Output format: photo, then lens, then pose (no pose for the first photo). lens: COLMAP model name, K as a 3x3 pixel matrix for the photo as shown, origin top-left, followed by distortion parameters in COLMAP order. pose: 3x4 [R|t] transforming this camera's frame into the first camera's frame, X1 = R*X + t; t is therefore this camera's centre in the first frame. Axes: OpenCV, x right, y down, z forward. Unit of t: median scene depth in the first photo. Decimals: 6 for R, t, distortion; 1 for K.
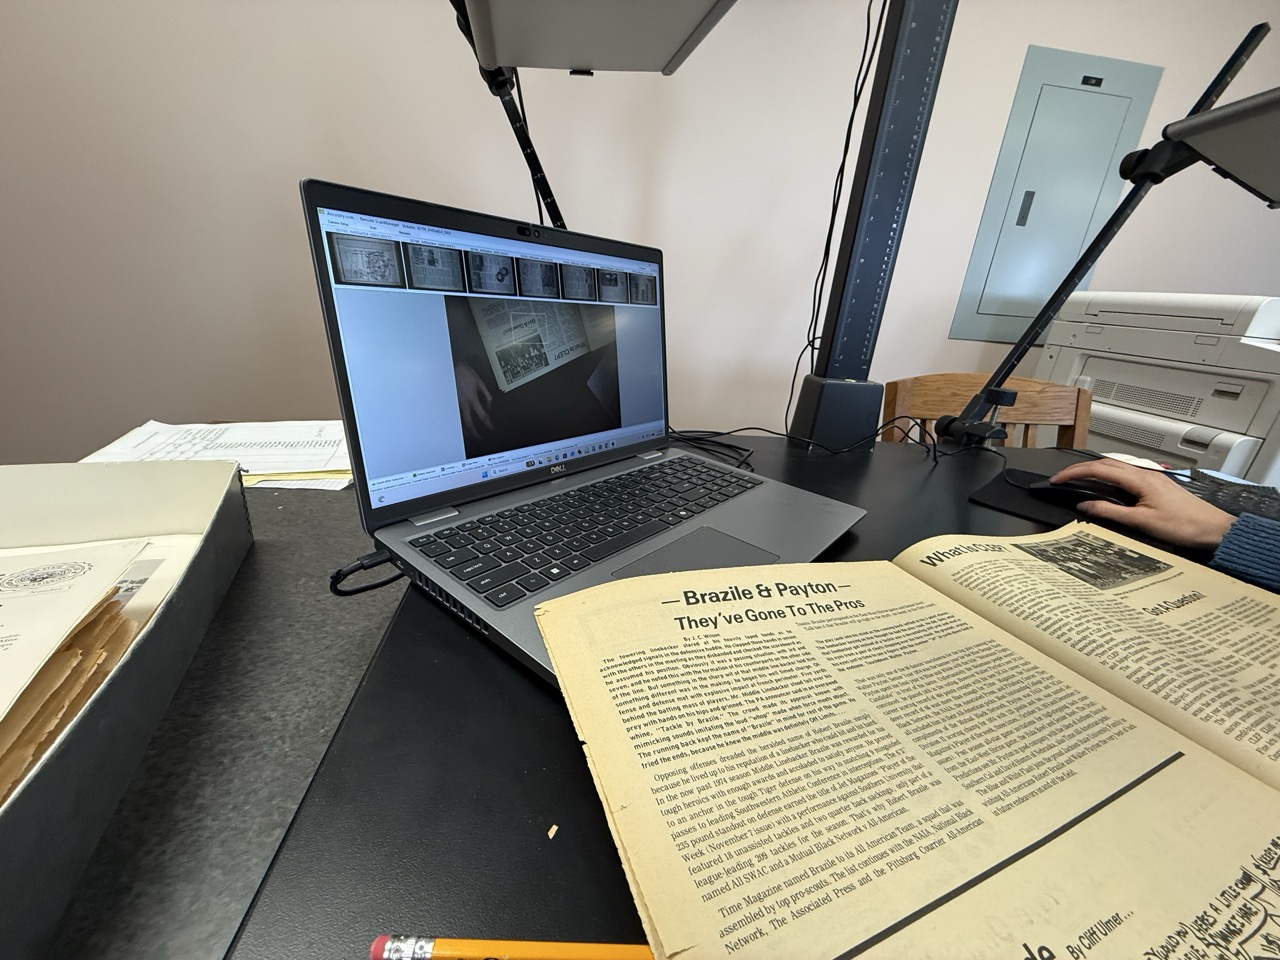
lens RADIAL K [[519.9, 0, 656.3], [0, 519.9, 481.2], [0, 0, 1]] dist [0.001967, 0.000177]
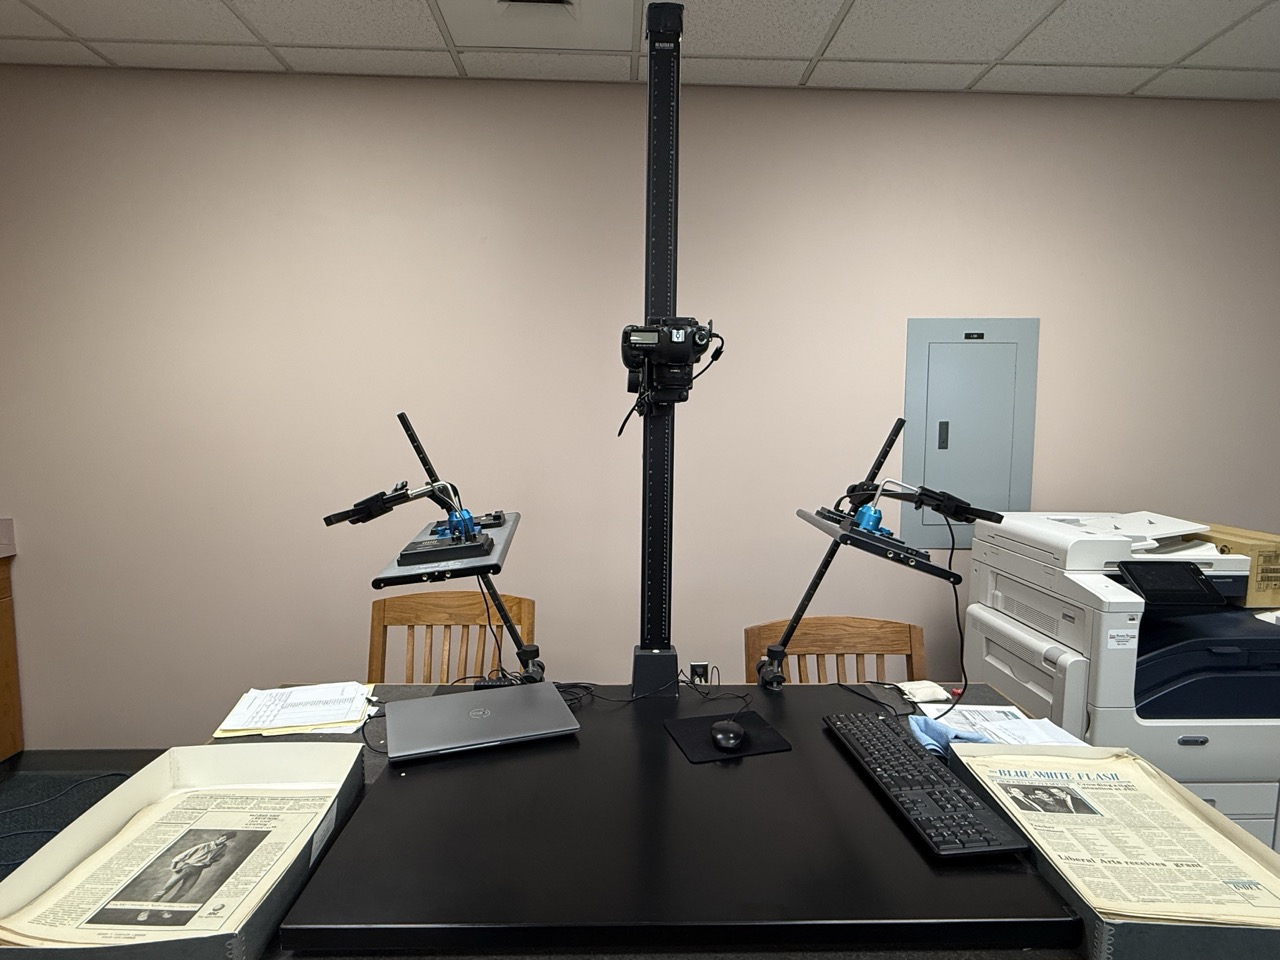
lens RADIAL K [[670.6, 0, 640.0], [0, 670.6, 480.0], [0, 0, 1]] dist [-0.014564, 0.024992]
pose [[0.989822, -0.066516, -0.125813, 0.929853], [0.028509, 0.958808, -0.282619, -0.174720], [0.139429, 0.276156, 0.950946, -1.663472]]
